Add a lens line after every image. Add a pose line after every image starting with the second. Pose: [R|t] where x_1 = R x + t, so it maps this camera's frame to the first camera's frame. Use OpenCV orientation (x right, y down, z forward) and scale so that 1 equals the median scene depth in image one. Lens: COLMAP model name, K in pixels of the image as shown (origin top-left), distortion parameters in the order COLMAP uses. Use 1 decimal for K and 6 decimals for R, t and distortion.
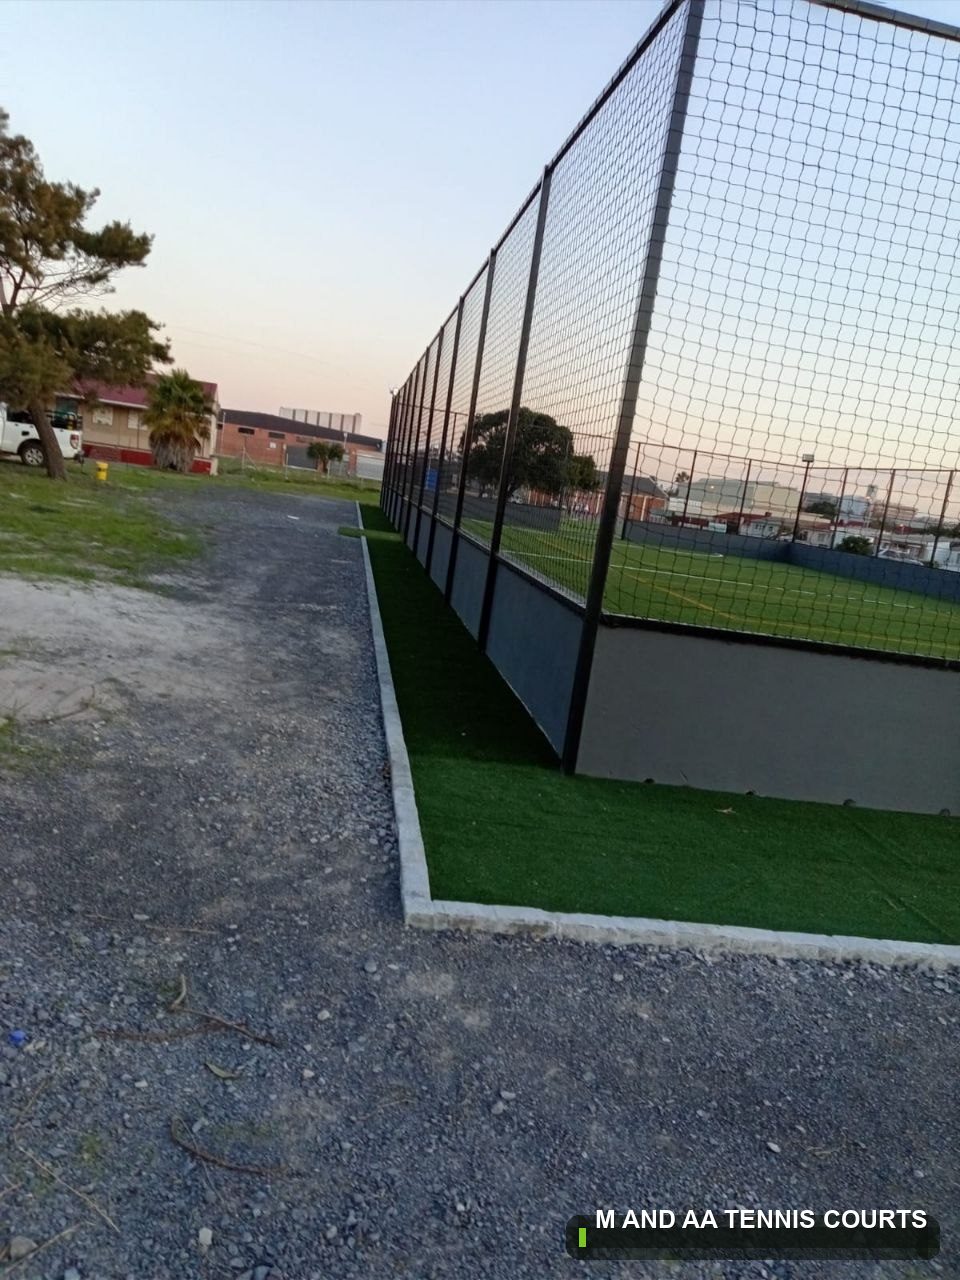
lens RADIAL K [[940.5, 0, 471.1], [0, 940.5, 645.1], [0, 0, 1]] dist [0.056850, -0.072396]
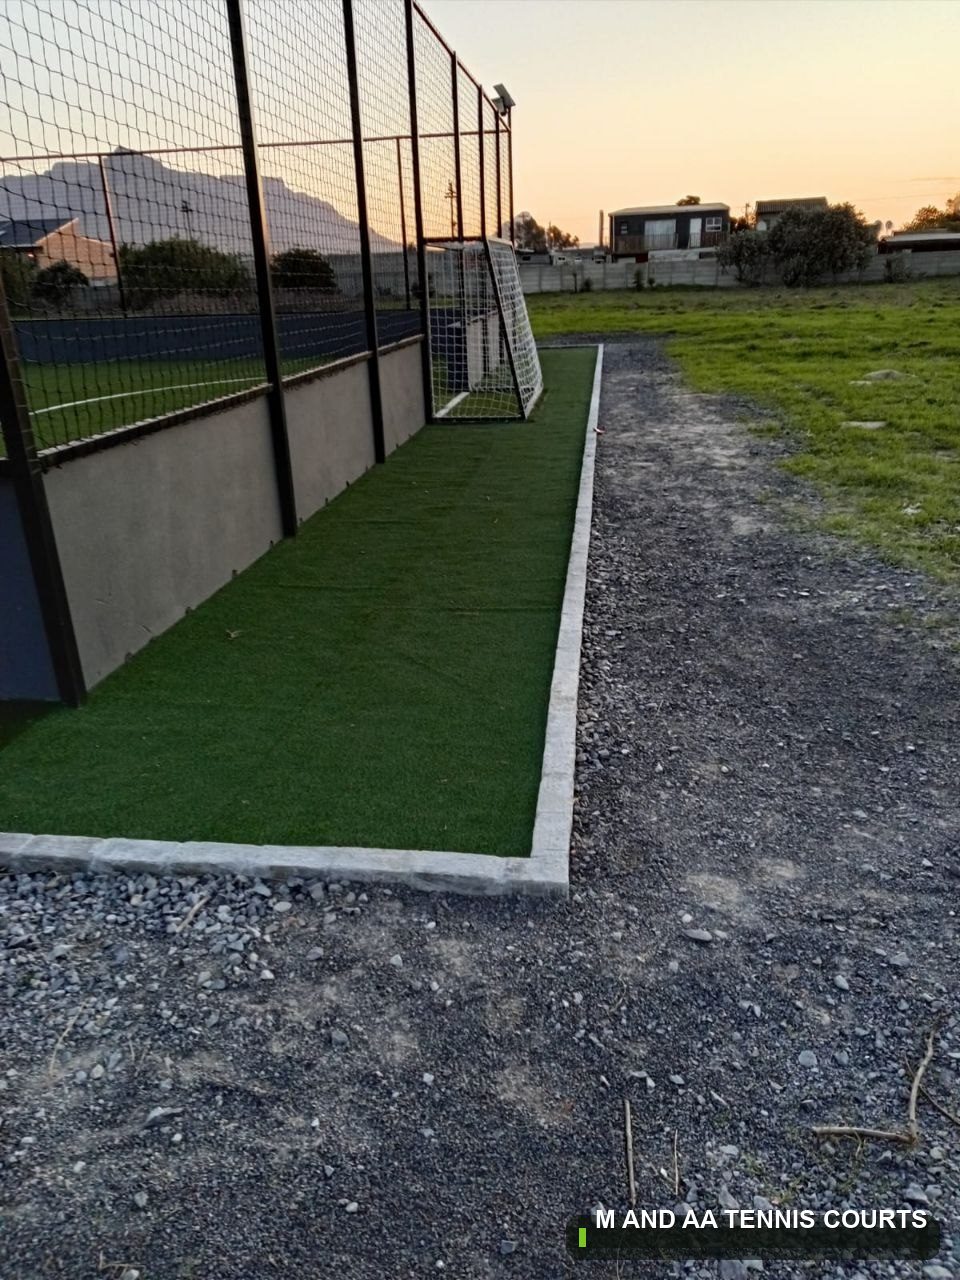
lens RADIAL K [[944.7, 0, 461.2], [0, 944.7, 643.3], [0, 0, 1]] dist [0.104849, -0.192801]
pose [[0.249529, -0.482654, 0.839512, -0.584386], [0.233730, 0.871323, 0.431471, -0.201982], [-0.939737, 0.088555, 0.330231, 0.779660]]
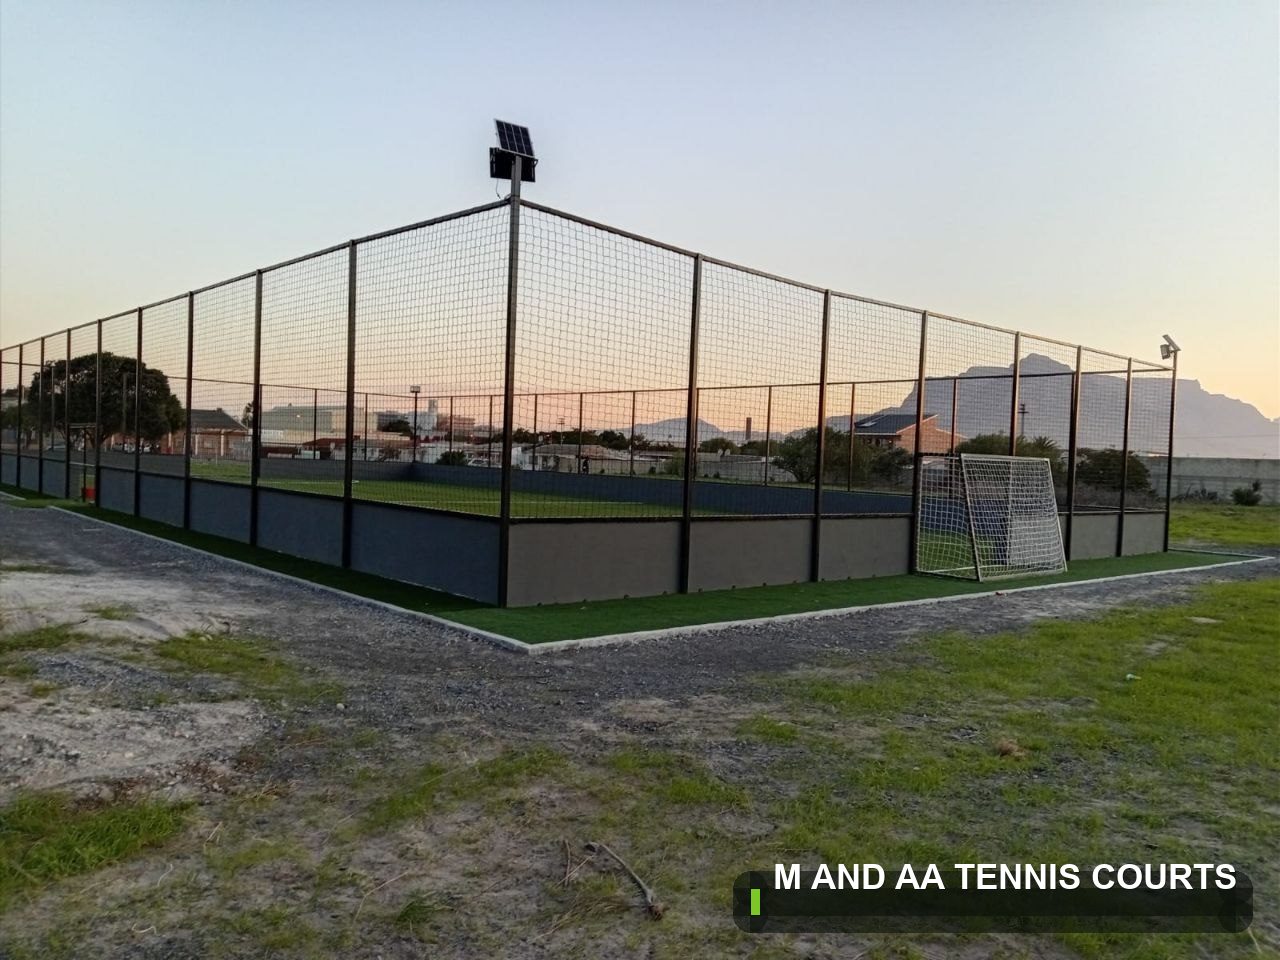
lens RADIAL K [[944.7, 0, 640.0], [0, 944.7, 480.0], [0, 0, 1]] dist [0.104849, -0.192801]
pose [[0.814856, -0.120709, 0.566955, -1.049932], [0.171287, 0.984542, -0.036565, 0.008912], [-0.553778, 0.126907, 0.822937, -1.043472]]
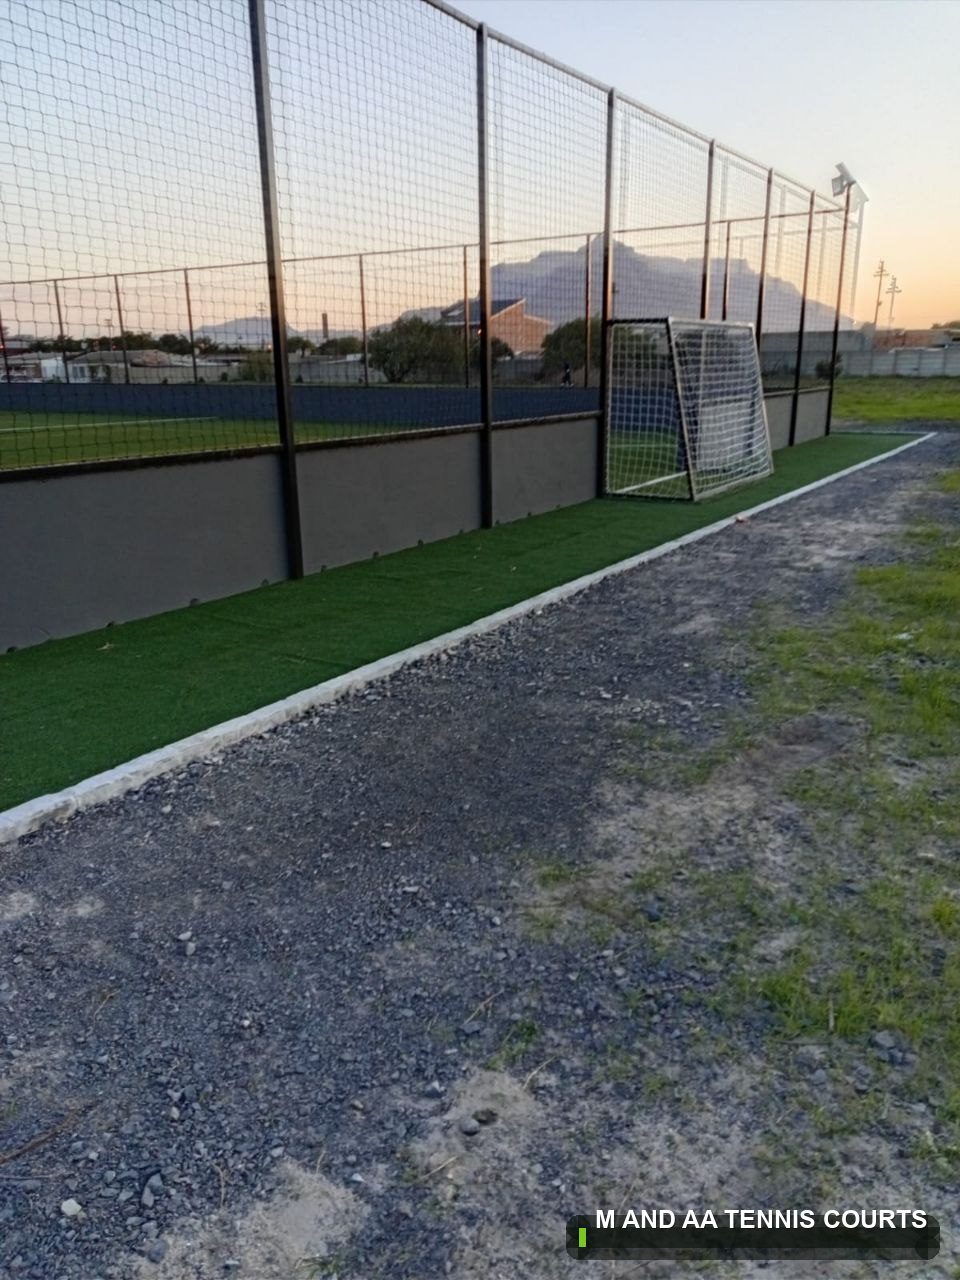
lens RADIAL K [[940.5, 0, 471.1], [0, 940.5, 645.1], [0, 0, 1]] dist [0.056850, -0.072396]
pose [[0.635684, -0.357493, 0.684182, -0.246065], [0.229353, 0.933747, 0.274798, -0.017318], [-0.737091, -0.017766, 0.675560, 0.067068]]
